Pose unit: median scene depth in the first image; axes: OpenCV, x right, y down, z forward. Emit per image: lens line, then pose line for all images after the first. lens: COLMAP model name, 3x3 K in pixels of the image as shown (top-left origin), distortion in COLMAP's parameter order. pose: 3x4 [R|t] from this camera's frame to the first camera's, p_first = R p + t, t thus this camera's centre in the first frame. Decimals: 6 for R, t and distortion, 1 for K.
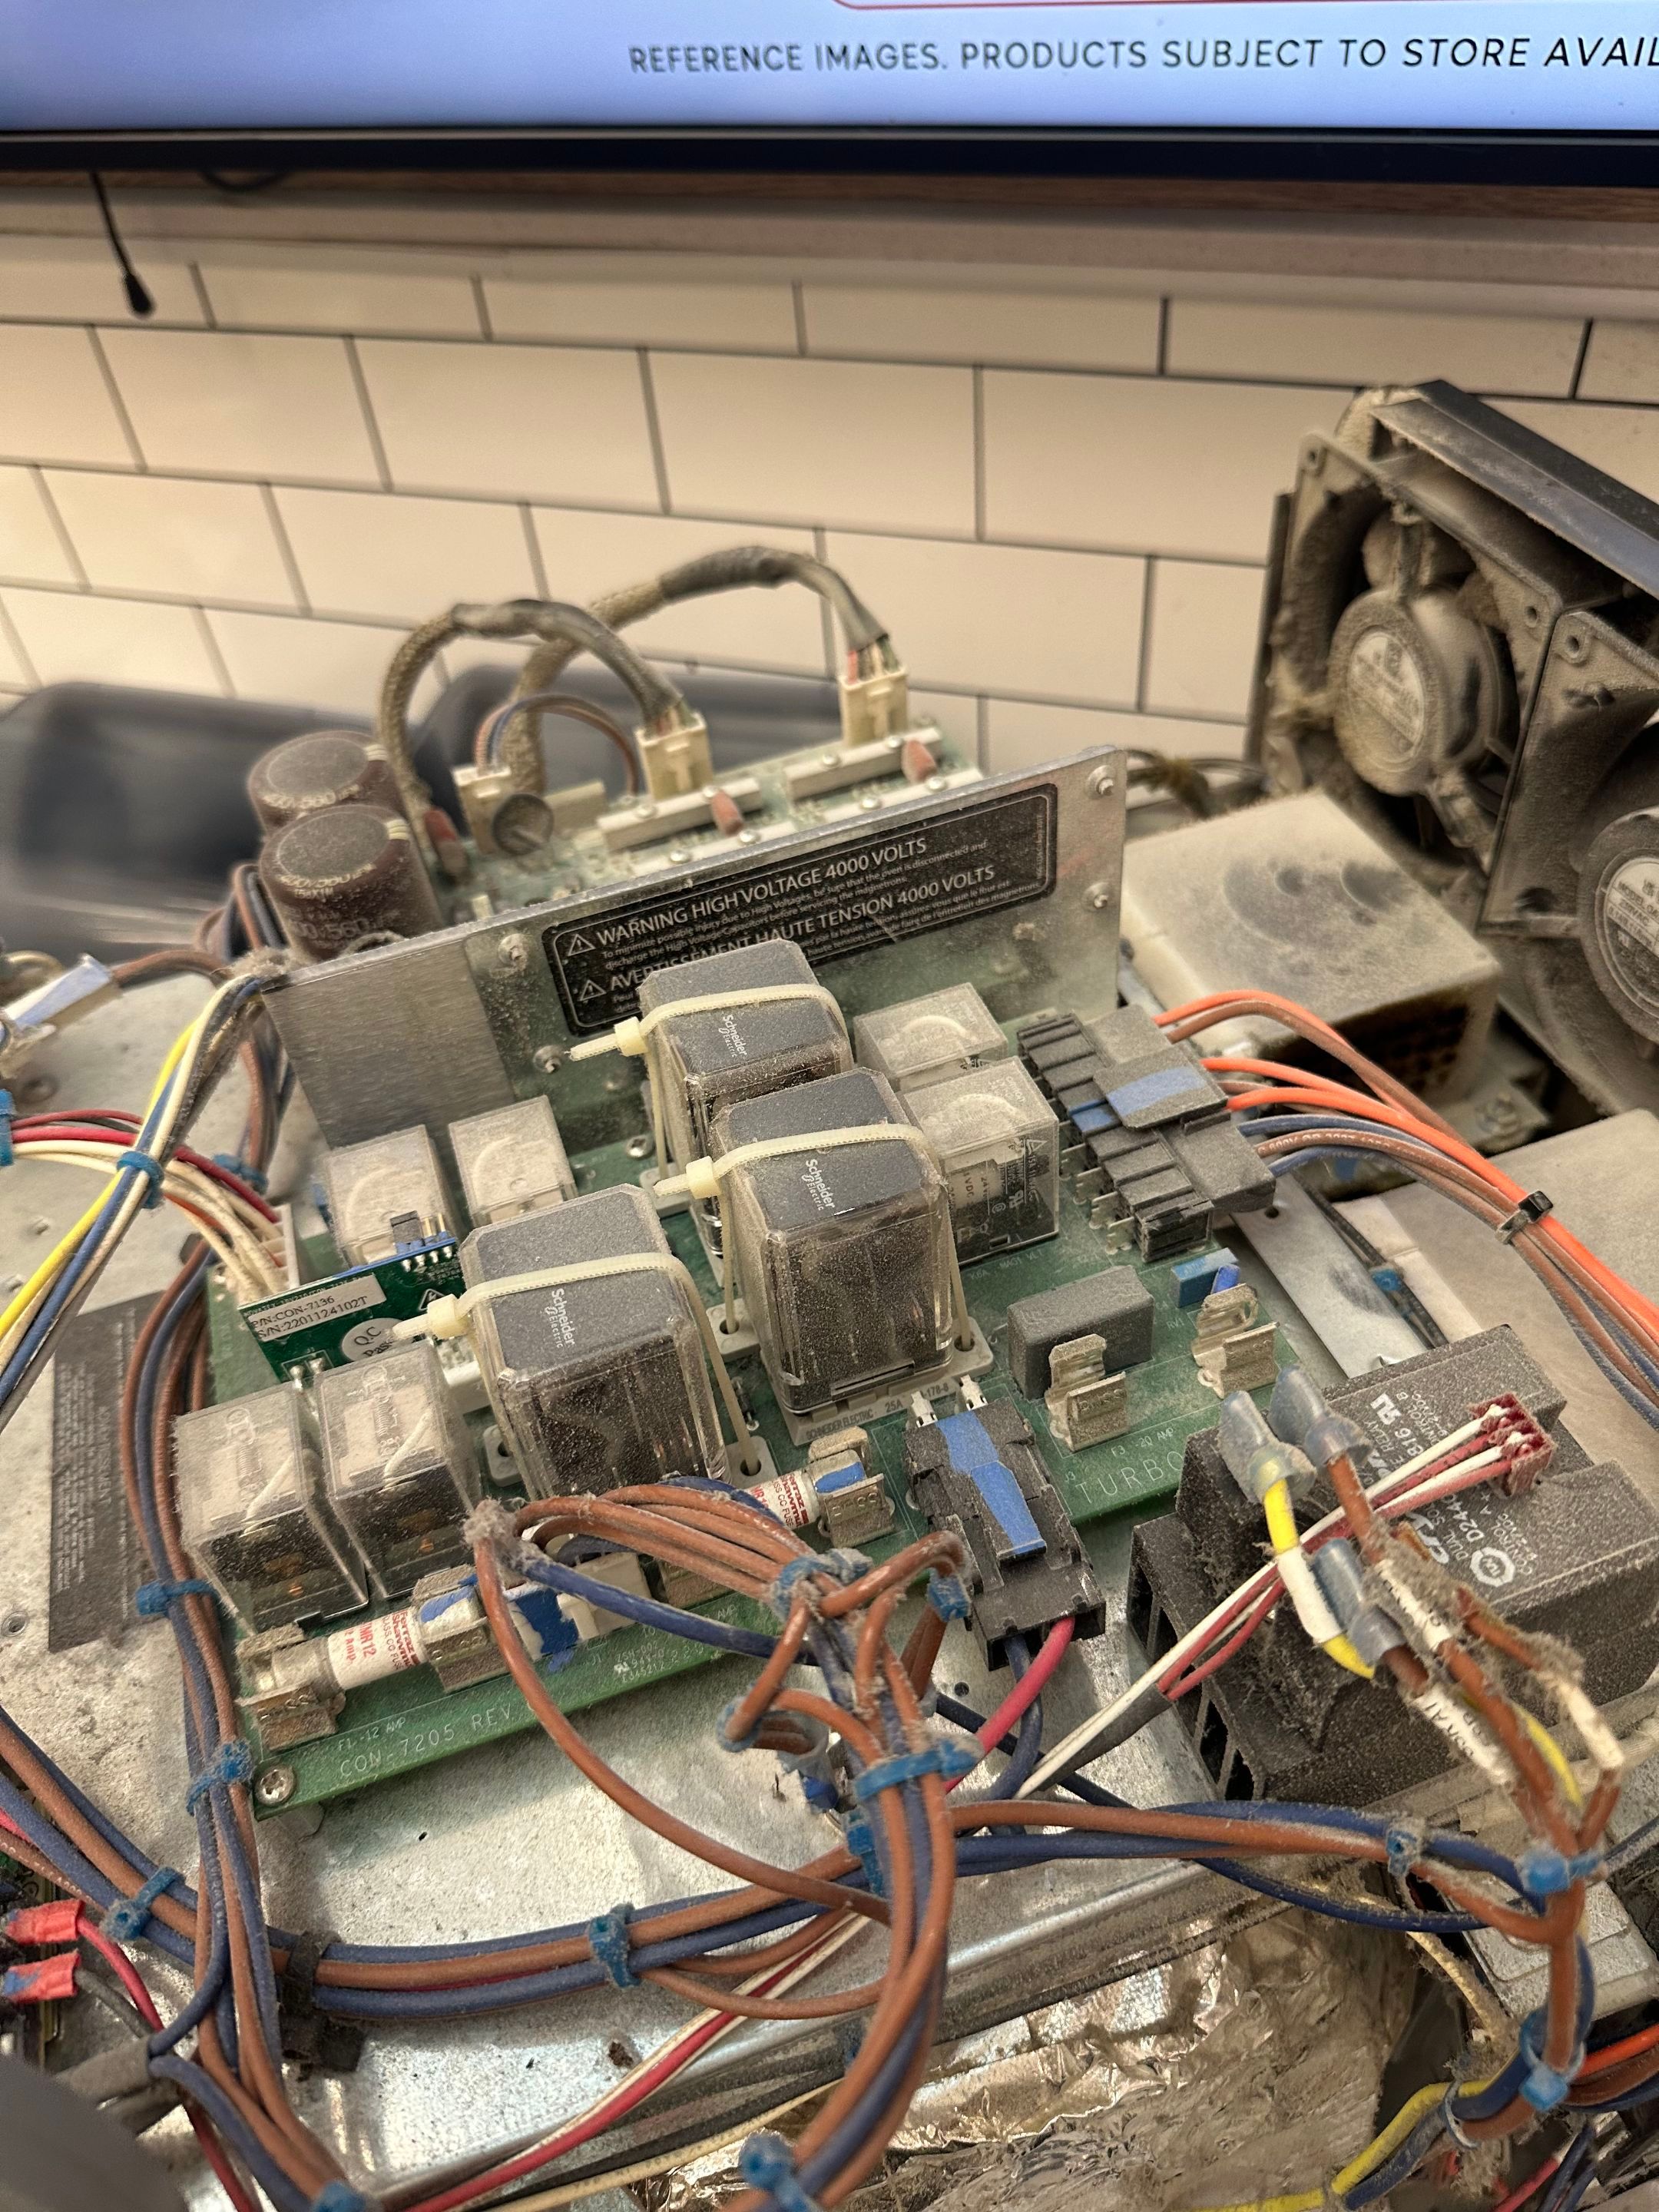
lens RADIAL K [[1614.0, 0, 829.5], [0, 1614.0, 1106.0], [0, 0, 1]] dist [0.001407, -0.001078]
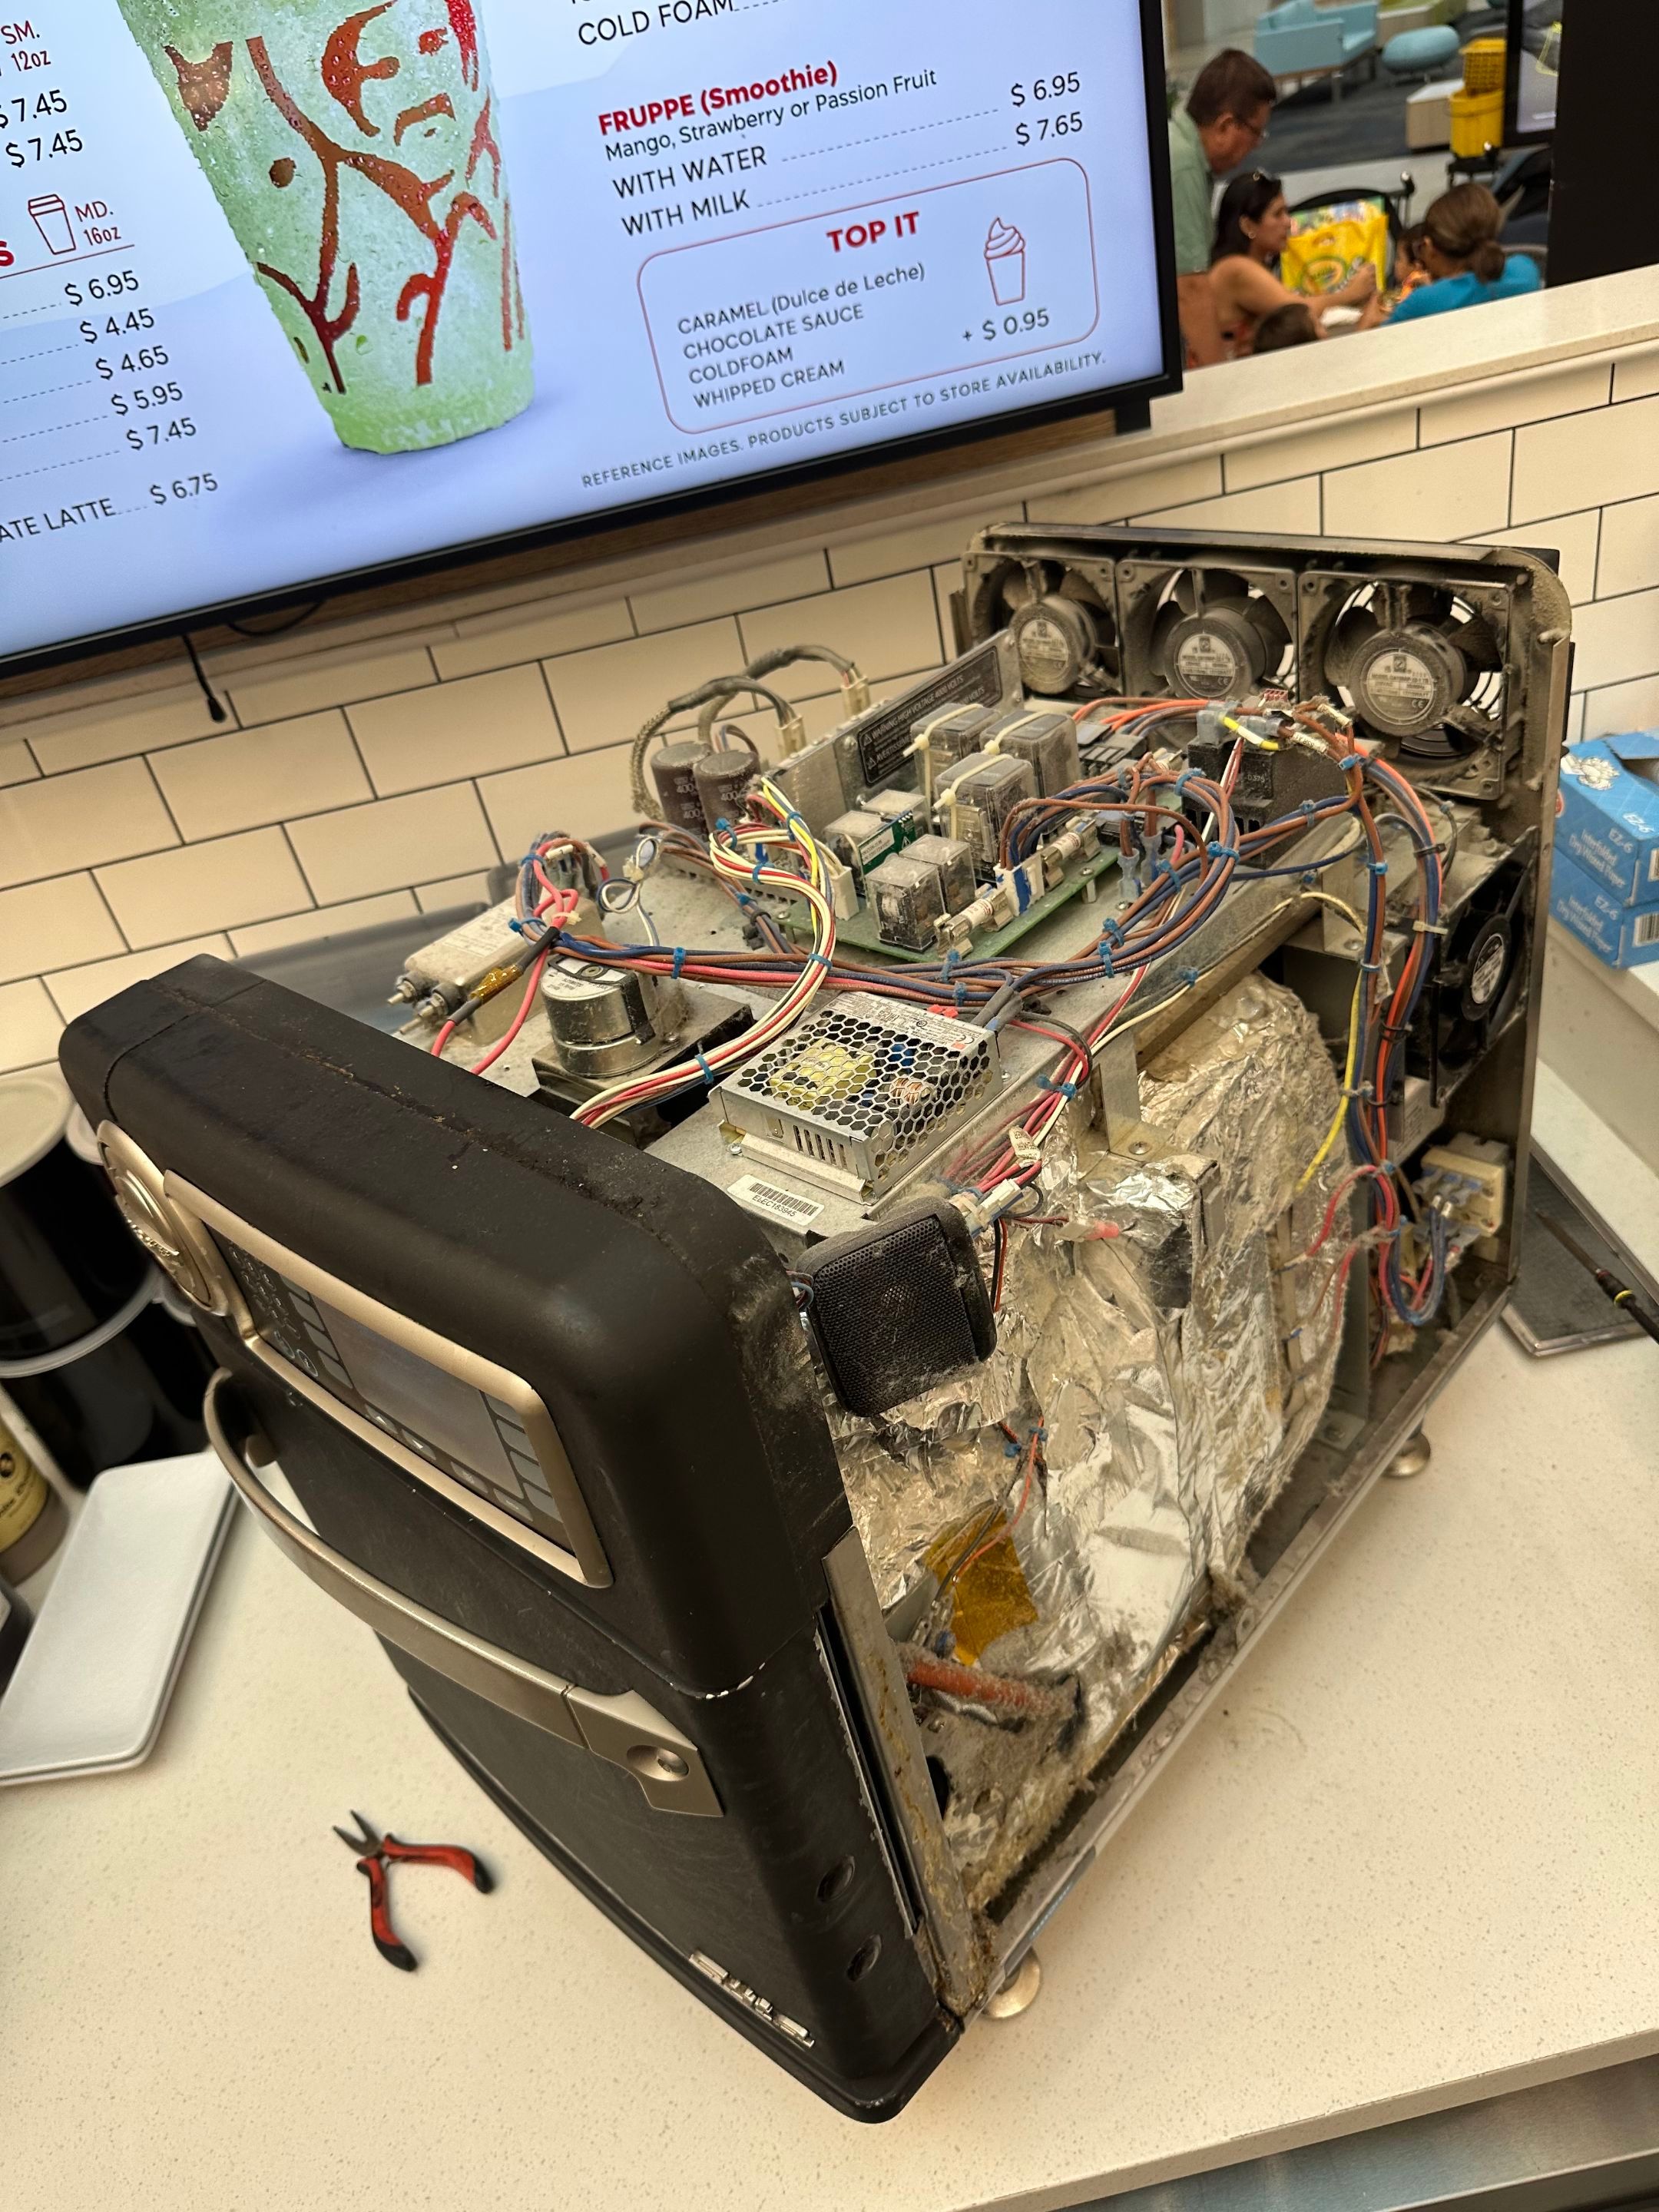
lens RADIAL K [[1550.3, 0, 841.9], [0, 1550.3, 1118.2], [0, 0, 1]] dist [0.133851, -0.233946]
pose [[0.874401, -0.343736, 0.342445, -0.838558], [0.416075, 0.894280, -0.164757, 0.550073], [-0.249609, 0.286547, 0.924979, -0.712336]]
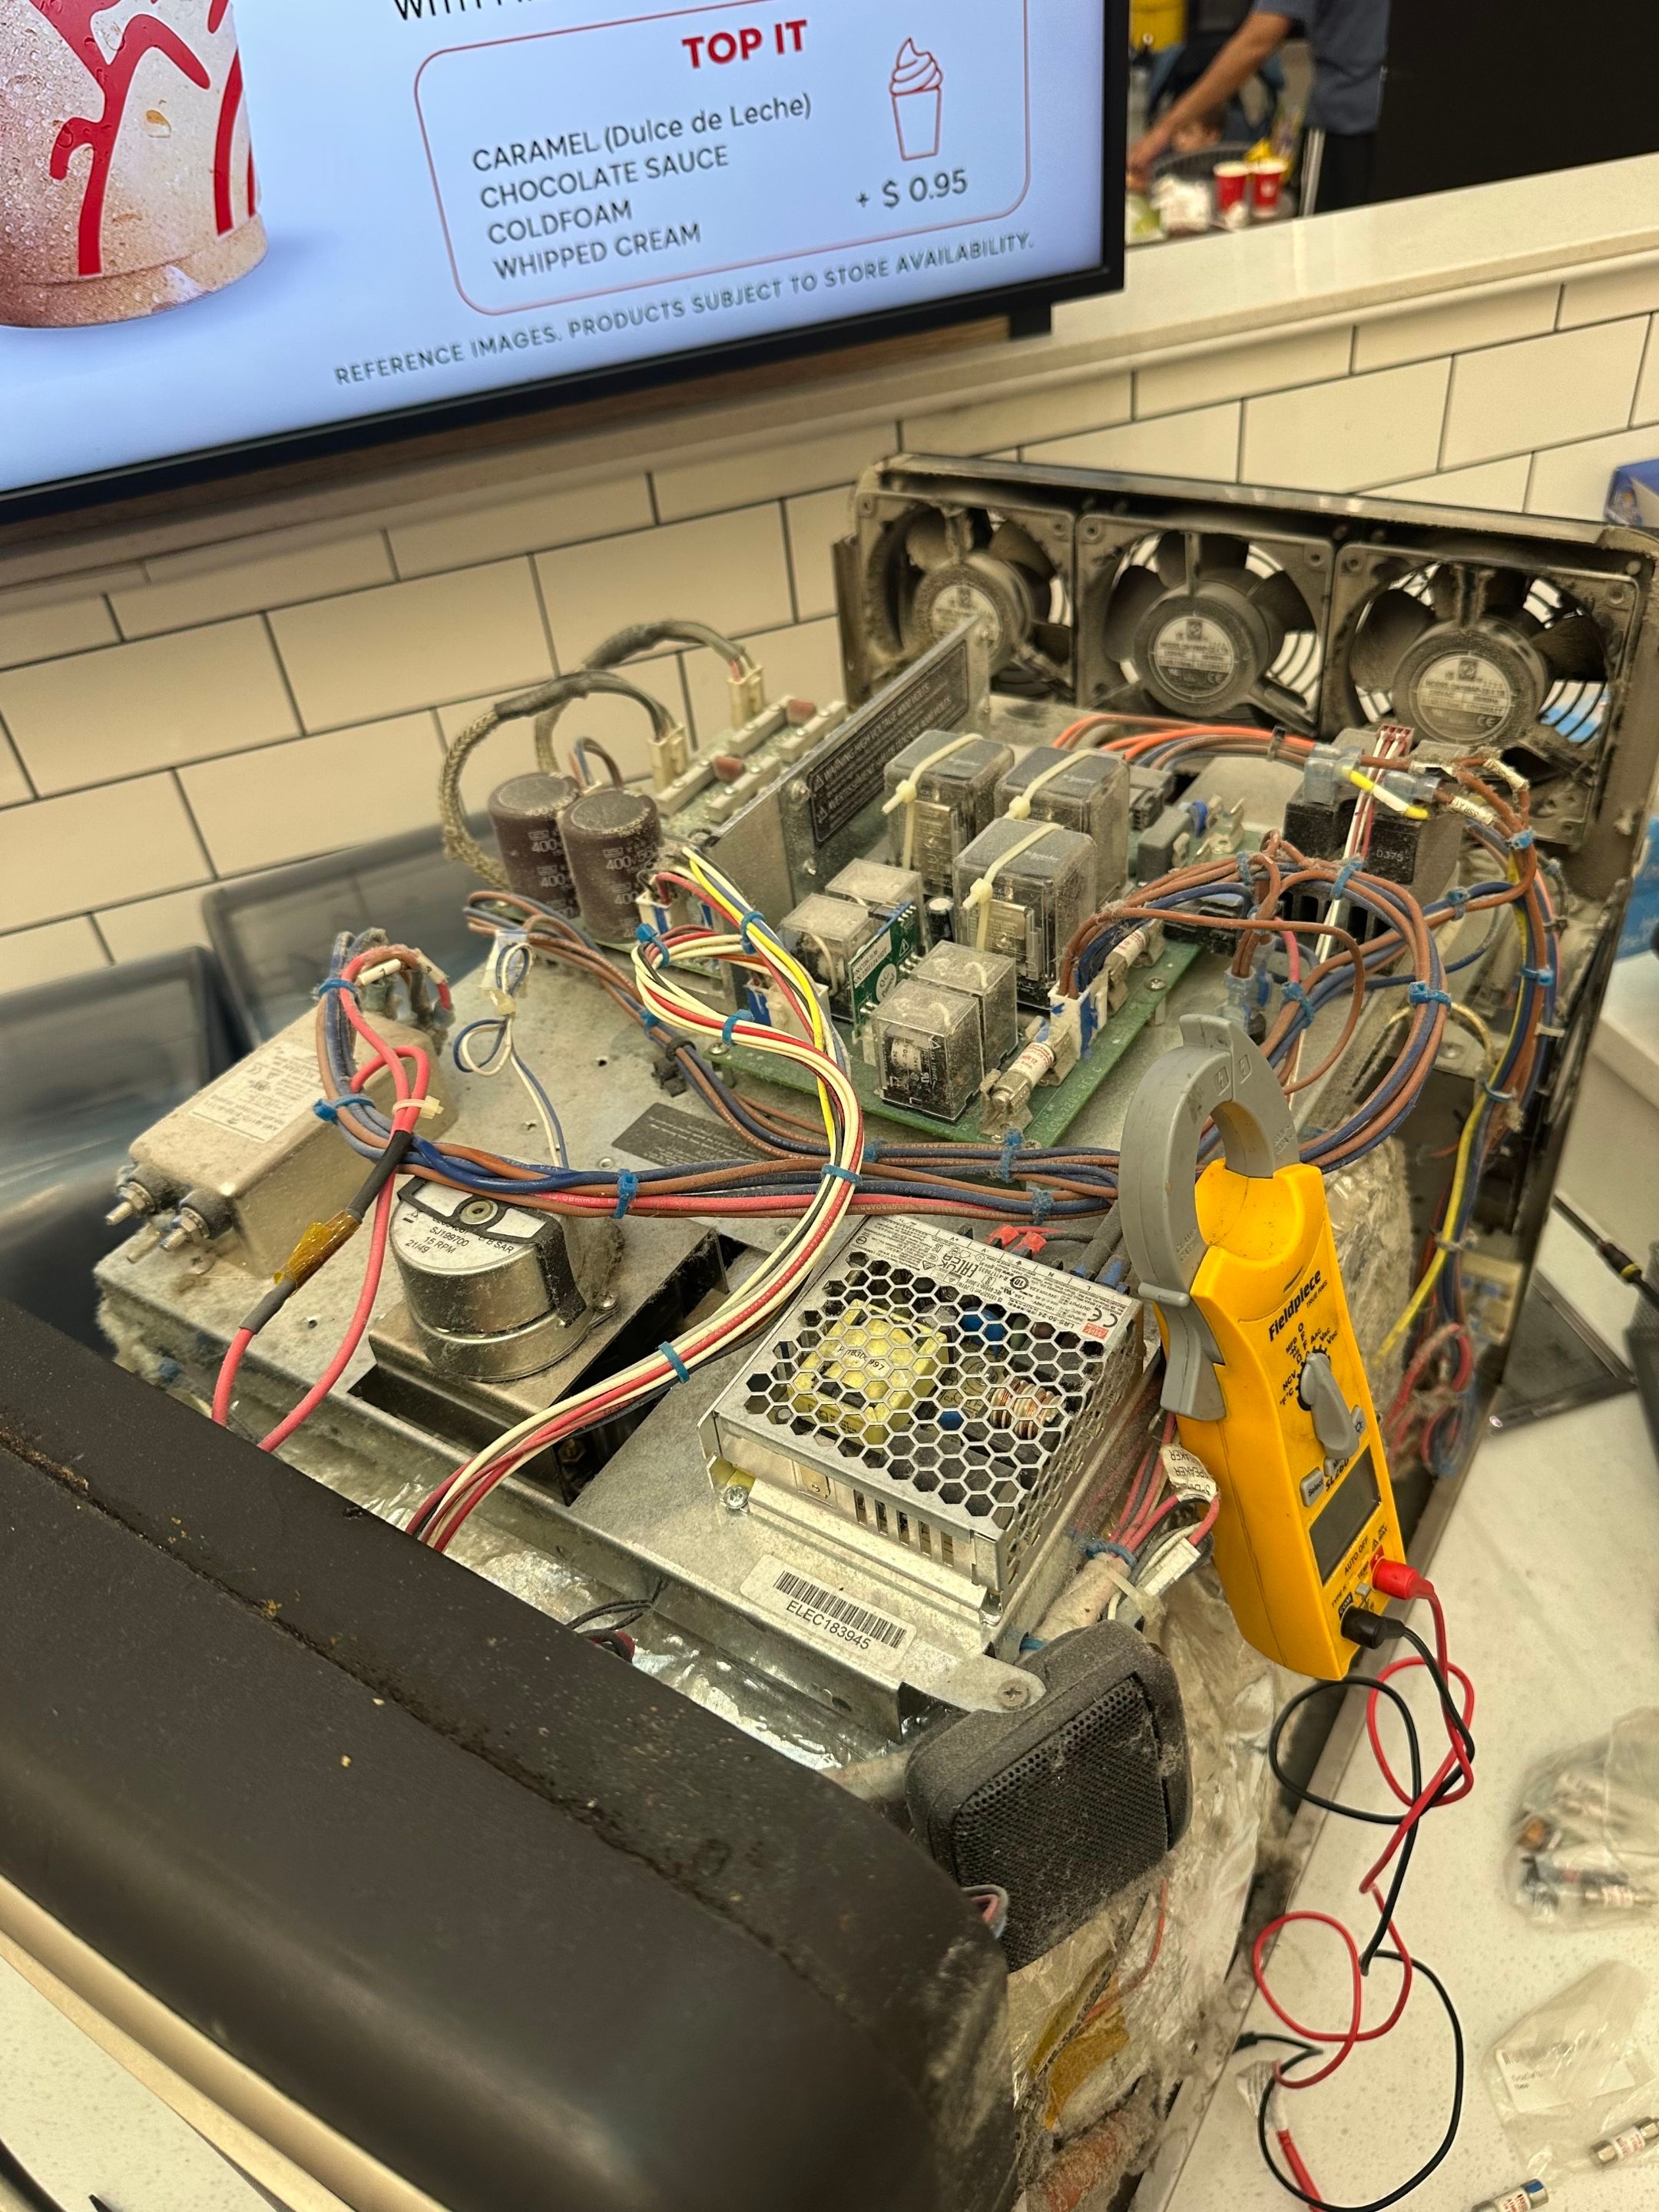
lens RADIAL K [[1581.3, 0, 829.5], [0, 1581.3, 1106.0], [0, 0, 1]] dist [0.069936, -0.097069]
pose [[0.786632, -0.394311, 0.475109, -0.753130], [0.466076, 0.883925, -0.038073, 0.189612], [-0.404948, 0.251386, 0.879103, -0.274373]]
